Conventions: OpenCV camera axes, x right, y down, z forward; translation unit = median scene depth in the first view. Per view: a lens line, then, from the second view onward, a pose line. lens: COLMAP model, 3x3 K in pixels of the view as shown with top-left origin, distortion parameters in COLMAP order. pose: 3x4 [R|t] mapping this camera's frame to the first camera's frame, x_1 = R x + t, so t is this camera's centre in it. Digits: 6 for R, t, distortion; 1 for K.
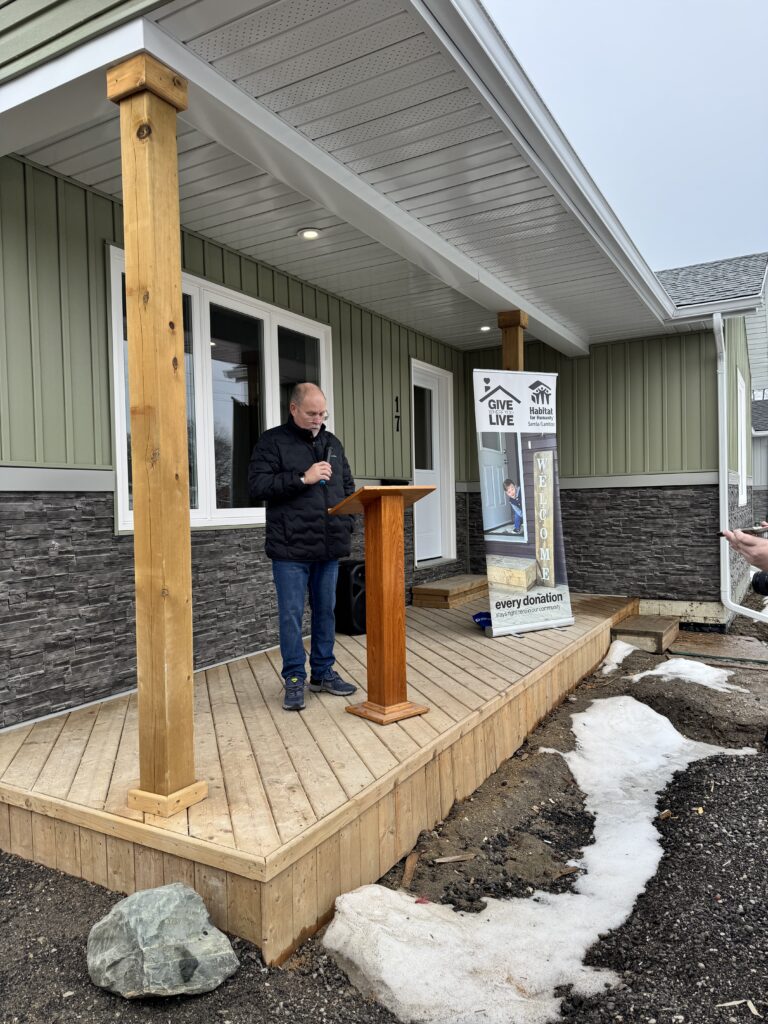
lens RADIAL K [[730.1, 0, 383.6], [0, 730.1, 515.1], [0, 0, 1]] dist [0.078769, 0.000672]
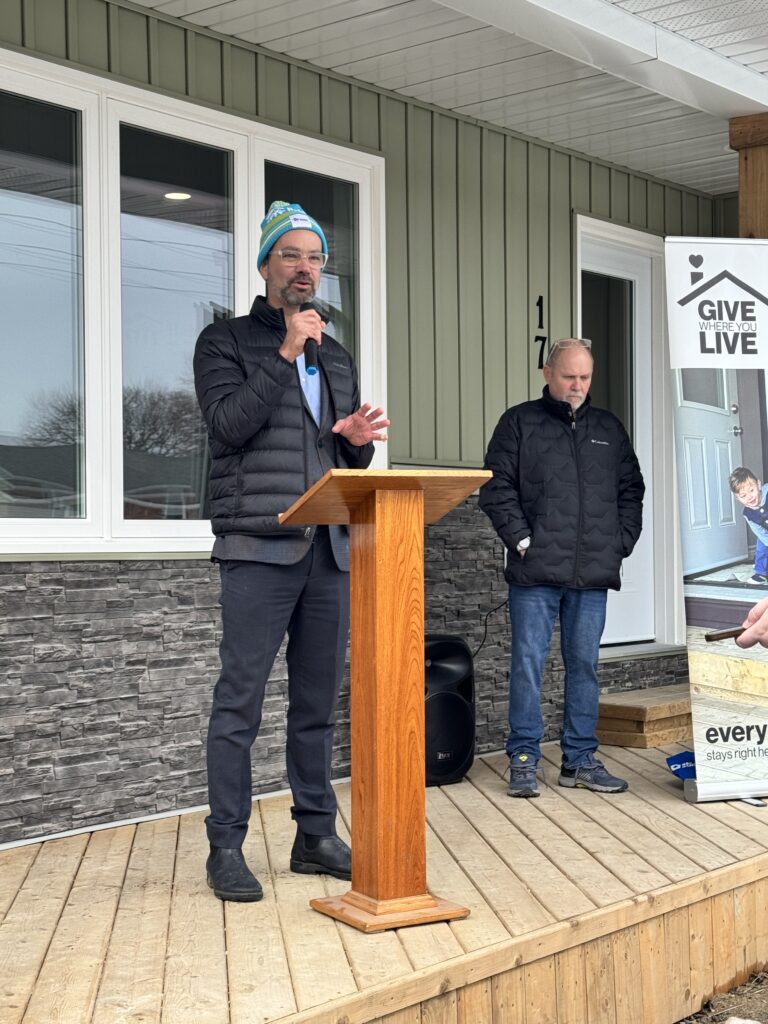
lens RADIAL K [[1704.4, 0, 383.3], [0, 1704.4, 515.1], [0, 0, 1]] dist [0.055696, 0.000000]
pose [[0.982059, 0.010589, -0.188277, 0.152096], [-0.016759, 0.999372, -0.031208, 0.019374], [0.187829, 0.033804, 0.981620, -0.120851]]
